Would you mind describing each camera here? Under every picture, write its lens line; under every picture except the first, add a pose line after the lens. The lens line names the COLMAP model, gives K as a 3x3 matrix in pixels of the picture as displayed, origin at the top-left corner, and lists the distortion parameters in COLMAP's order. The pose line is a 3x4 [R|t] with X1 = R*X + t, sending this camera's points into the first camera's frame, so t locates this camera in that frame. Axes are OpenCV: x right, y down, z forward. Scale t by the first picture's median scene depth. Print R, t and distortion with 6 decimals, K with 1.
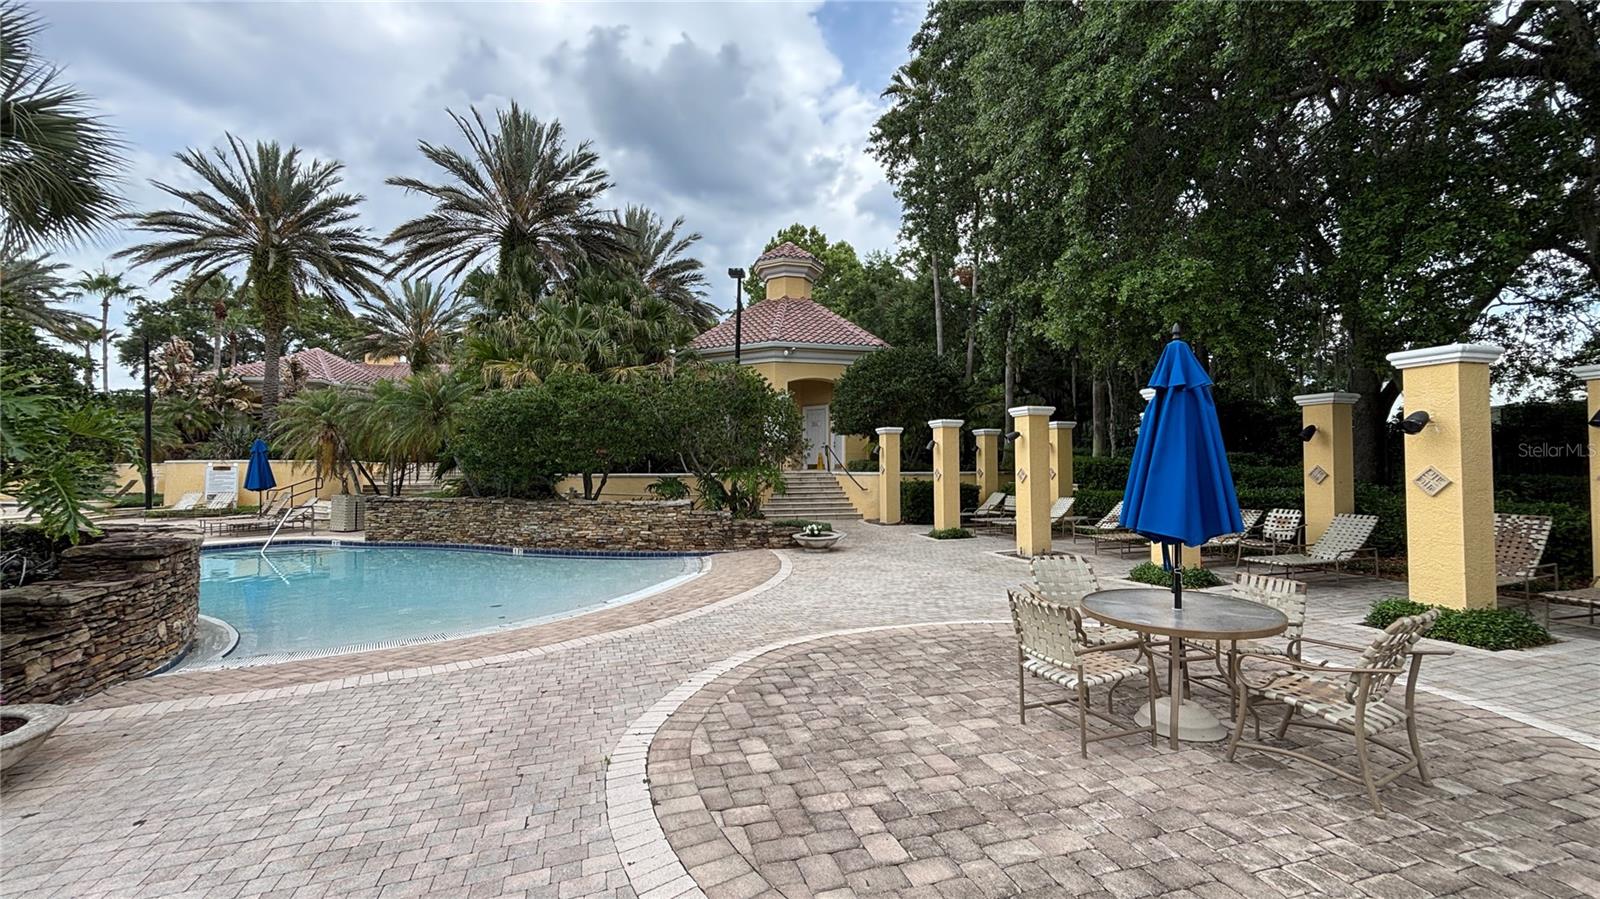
lens RADIAL K [[640.0, 0, 800.0], [0, 640.0, 449.5], [0, 0, 1]] dist [0.000665, -0.000053]
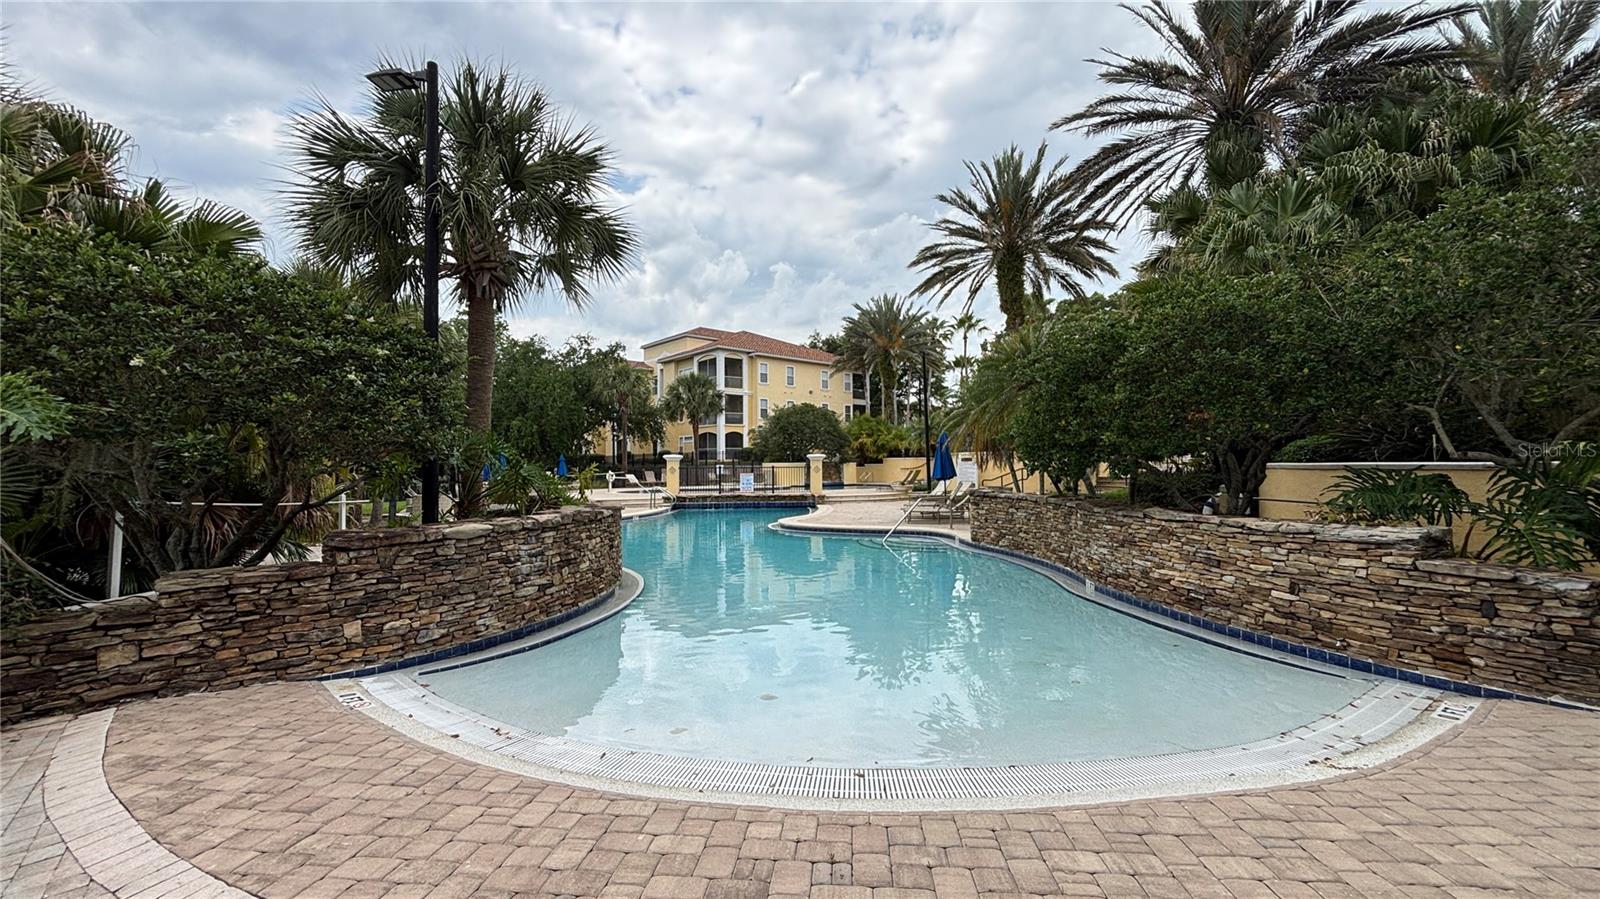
lens RADIAL K [[640.0, 0, 800.0], [0, 640.0, 449.5], [0, 0, 1]] dist [0.000665, -0.000053]
pose [[0.376242, -0.022581, -0.926246, 0.038076], [0.034043, 0.999365, -0.010536, 0.023539], [0.925896, -0.027568, 0.376772, 0.519993]]
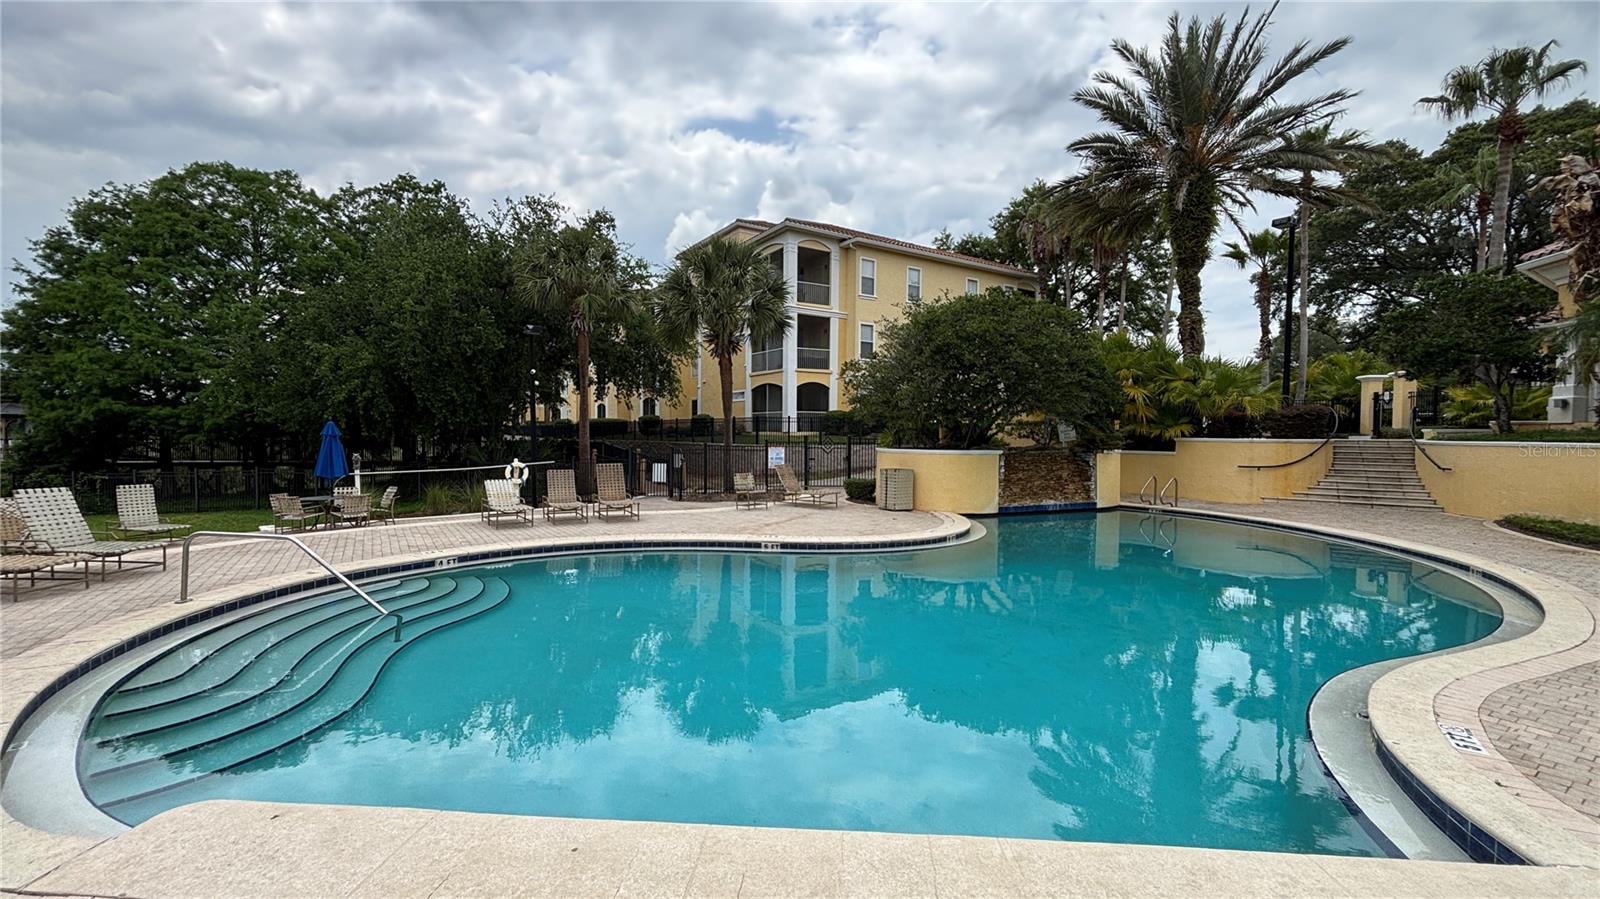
lens RADIAL K [[640.0, 0, 800.0], [0, 640.0, 449.5], [0, 0, 1]] dist [0.000665, -0.000053]
pose [[0.251951, 0.030360, -0.967264, -1.844803], [0.019184, 0.999155, 0.036358, 0.008042], [0.967550, -0.027717, 0.251155, 1.092071]]
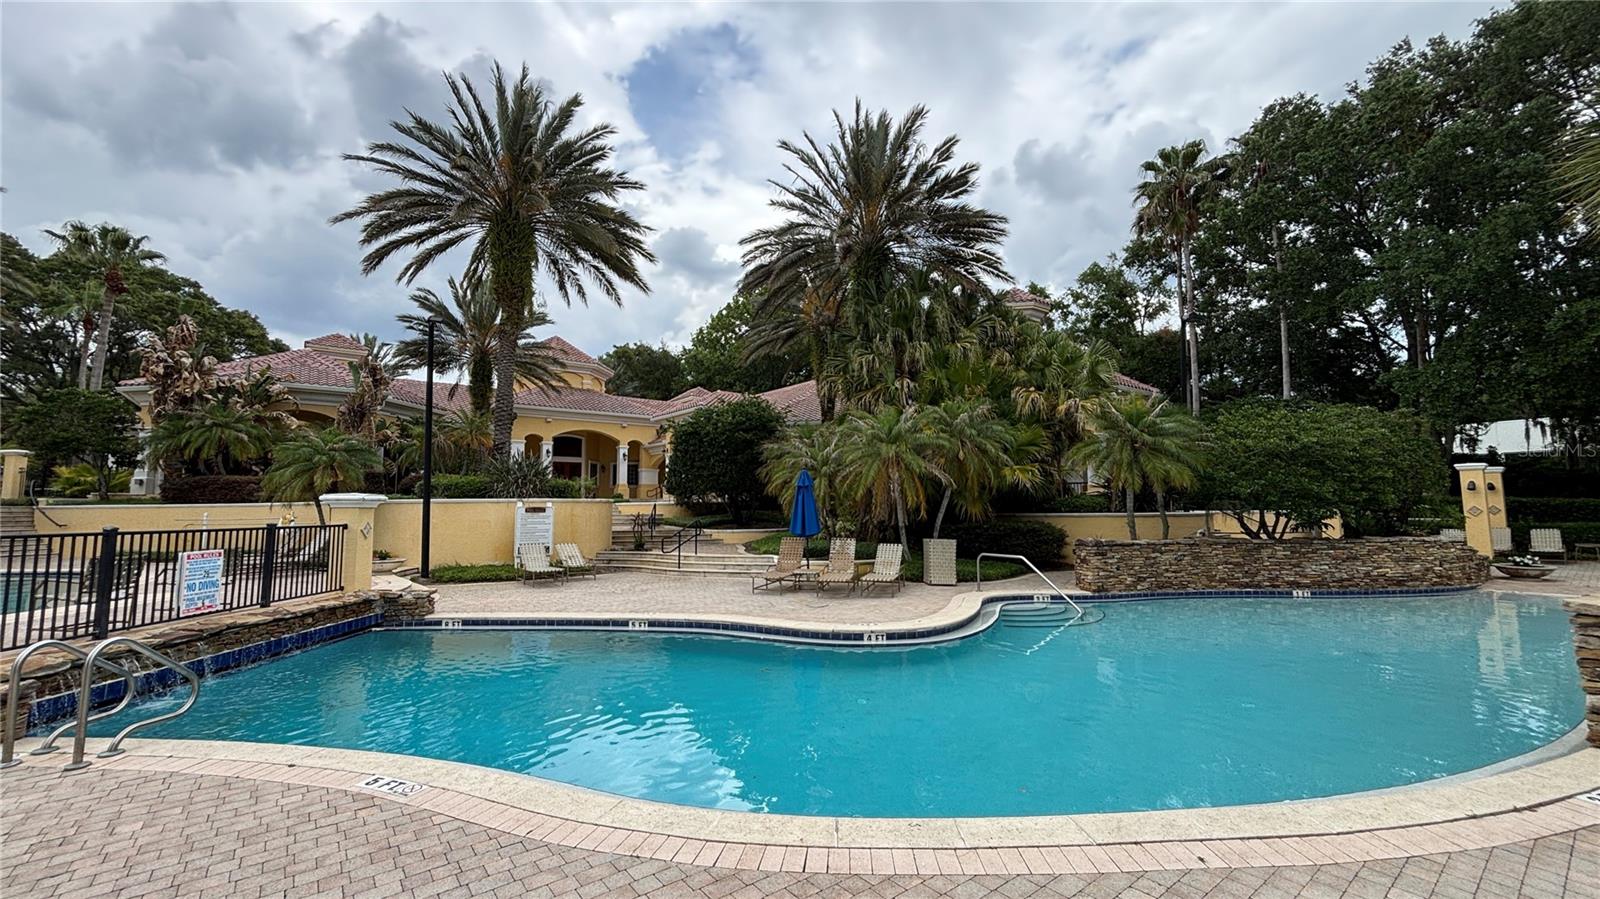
lens RADIAL K [[631.7, 0, 782.4], [0, 631.7, 445.9], [0, 0, 1]] dist [0.002292, 0.000264]
pose [[0.937767, 0.030663, 0.345908, -1.532914], [-0.005319, 0.997246, -0.073979, 0.014992], [-0.347224, 0.067535, 0.935347, 0.392008]]
